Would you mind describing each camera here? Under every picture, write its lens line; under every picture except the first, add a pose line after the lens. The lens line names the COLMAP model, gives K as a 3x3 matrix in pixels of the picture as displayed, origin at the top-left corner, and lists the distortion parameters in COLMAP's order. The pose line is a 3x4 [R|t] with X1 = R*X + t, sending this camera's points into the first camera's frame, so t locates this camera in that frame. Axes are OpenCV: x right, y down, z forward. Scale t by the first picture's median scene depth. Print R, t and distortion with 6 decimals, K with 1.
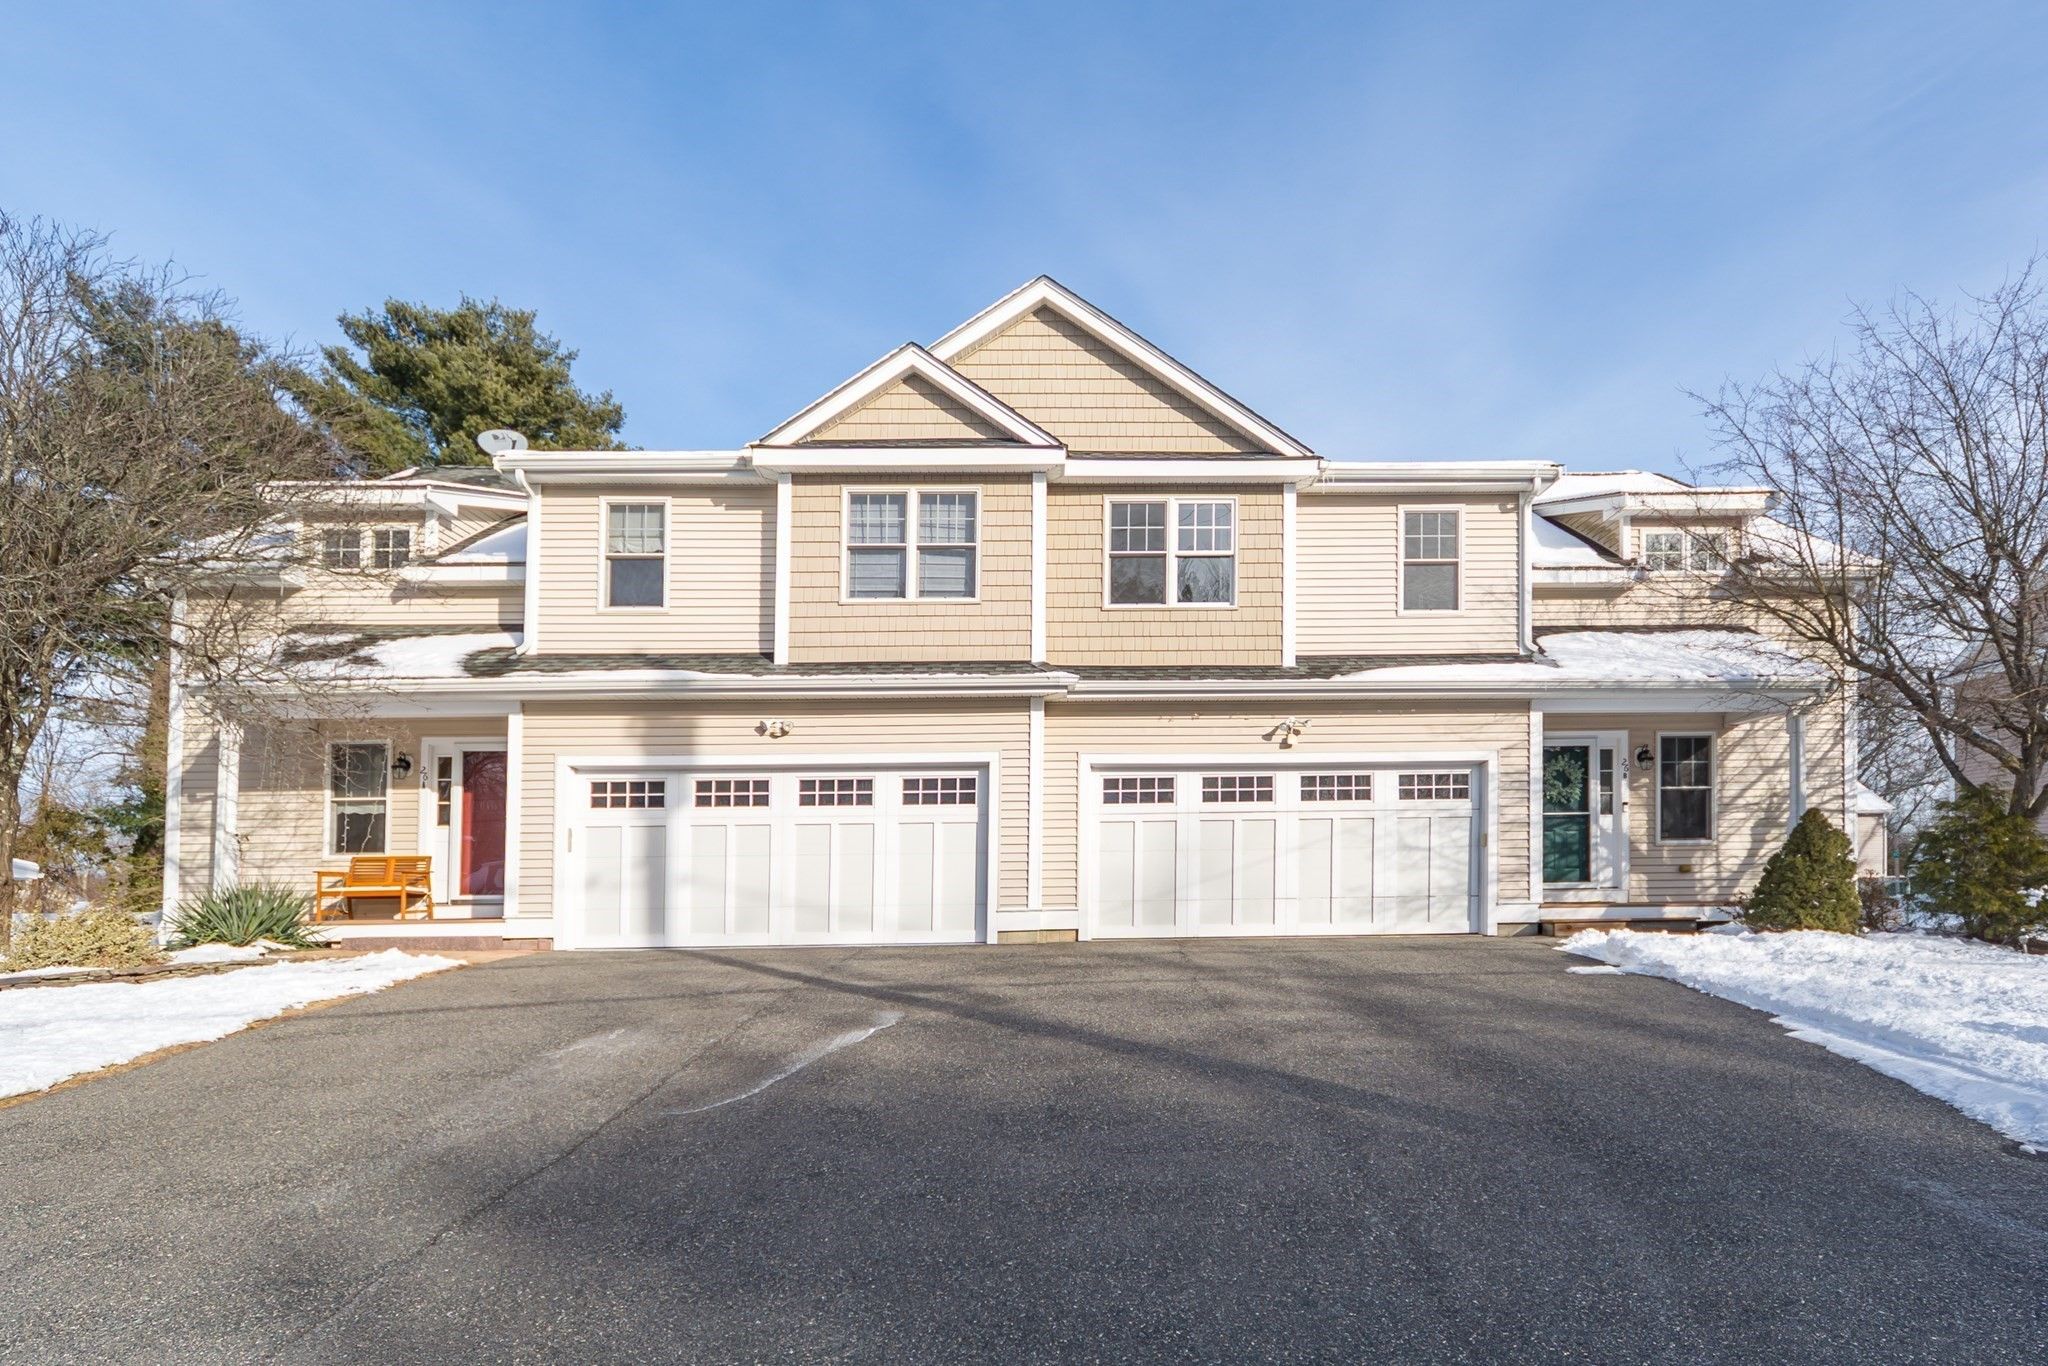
lens RADIAL K [[658.9, 0, 1023.9], [0, 658.9, 697.8], [0, 0, 1]] dist [0.002271, 0.000002]
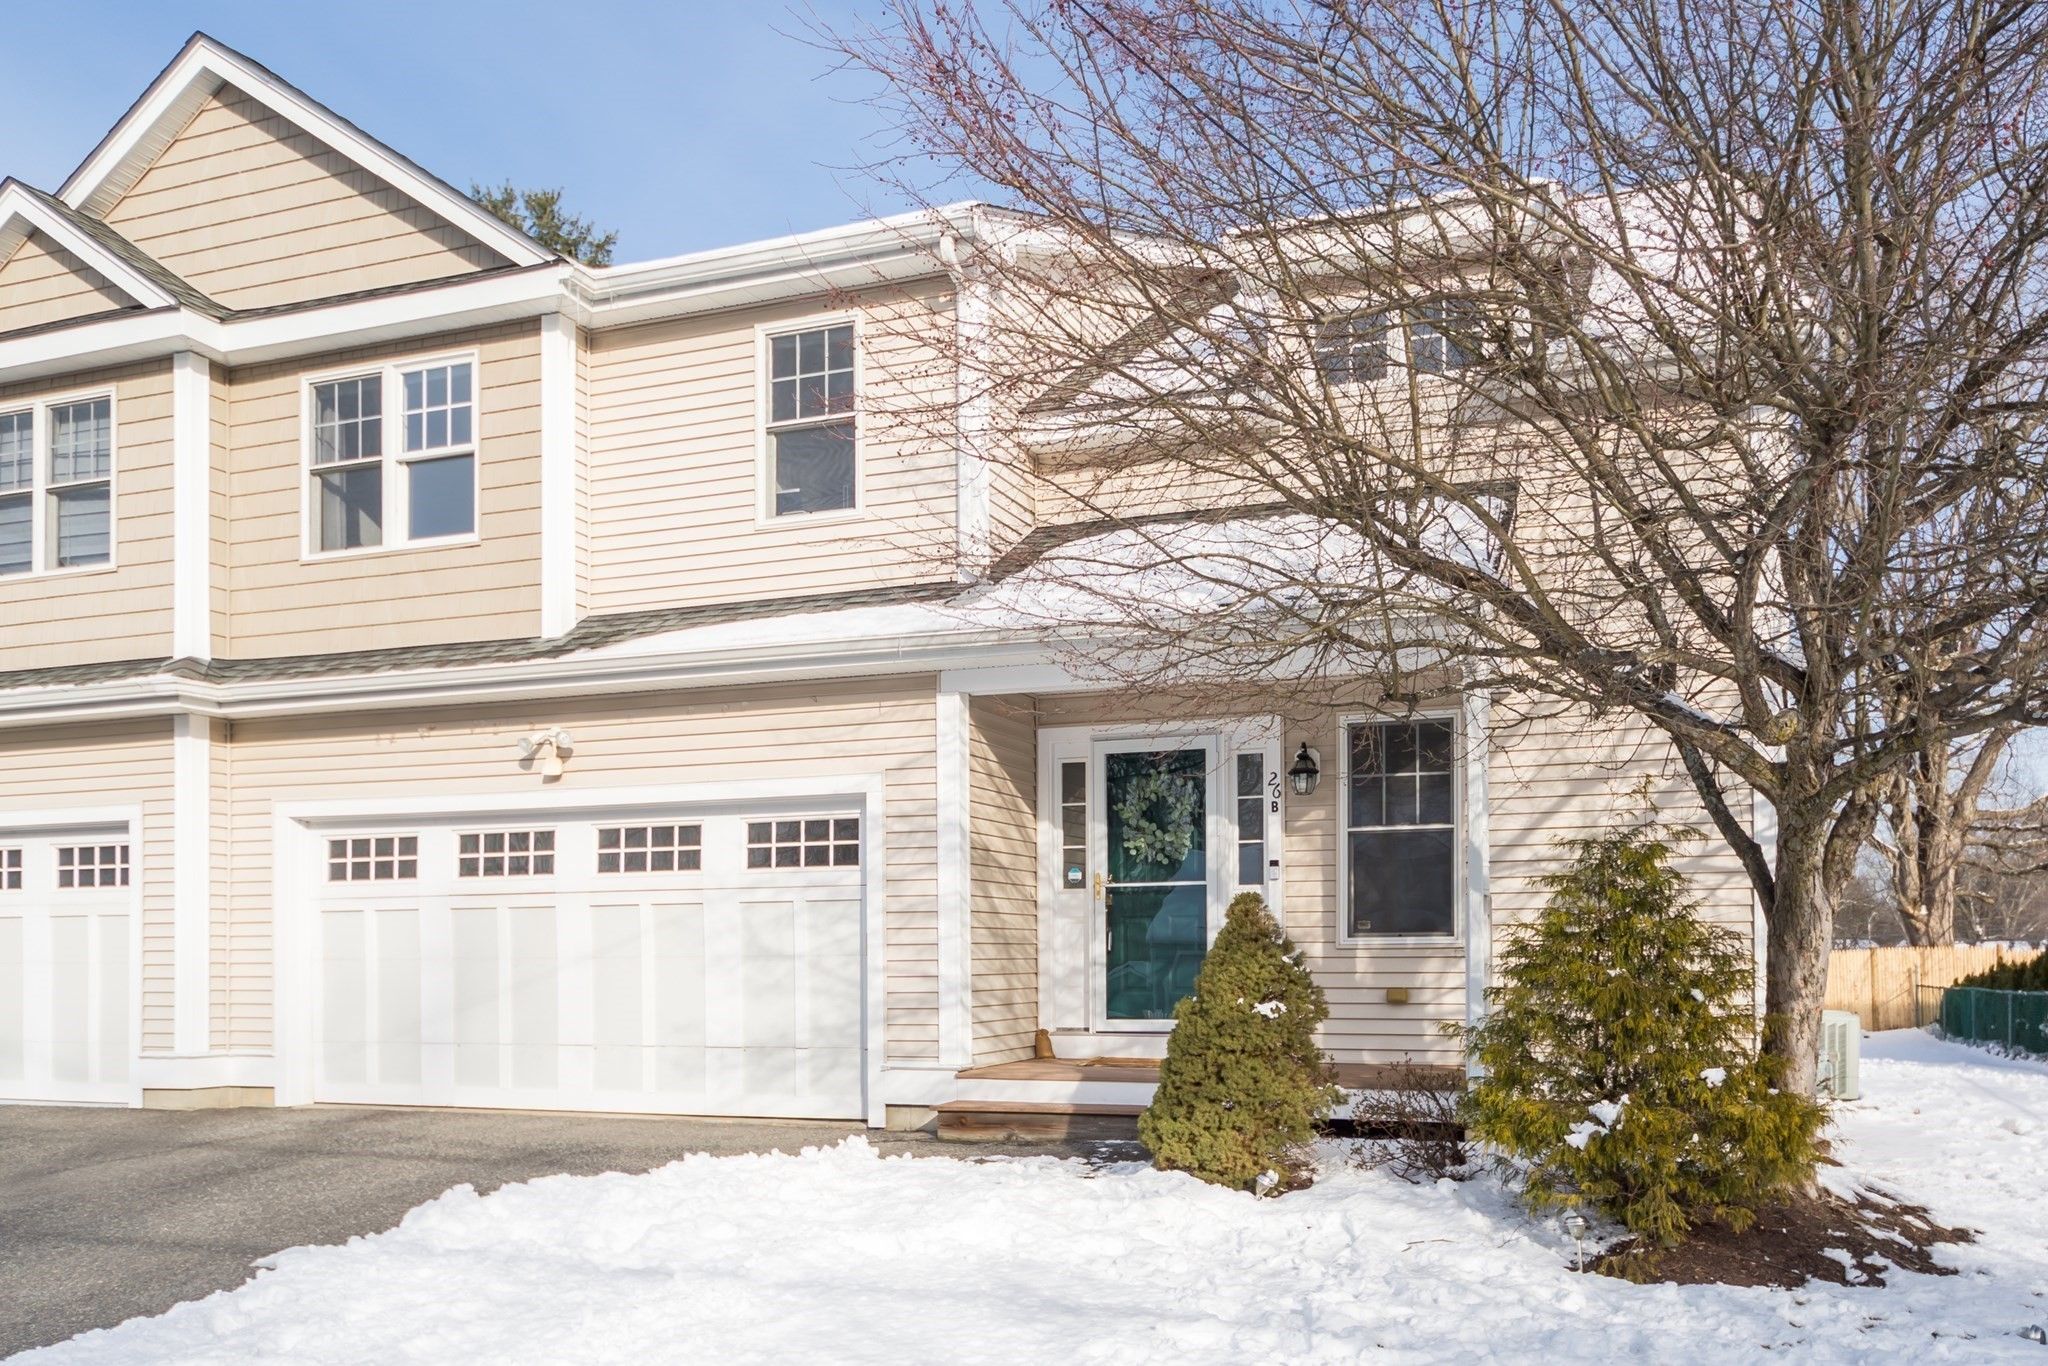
lens RADIAL K [[1194.4, 0, 1023.2], [0, 1194.4, 675.9], [0, 0, 1]] dist [-0.003979, -0.003621]
pose [[0.967149, -0.057670, -0.247584, 0.995861], [0.060563, 0.998156, 0.004081, 0.005521], [0.246892, -0.018942, 0.968858, 0.095404]]
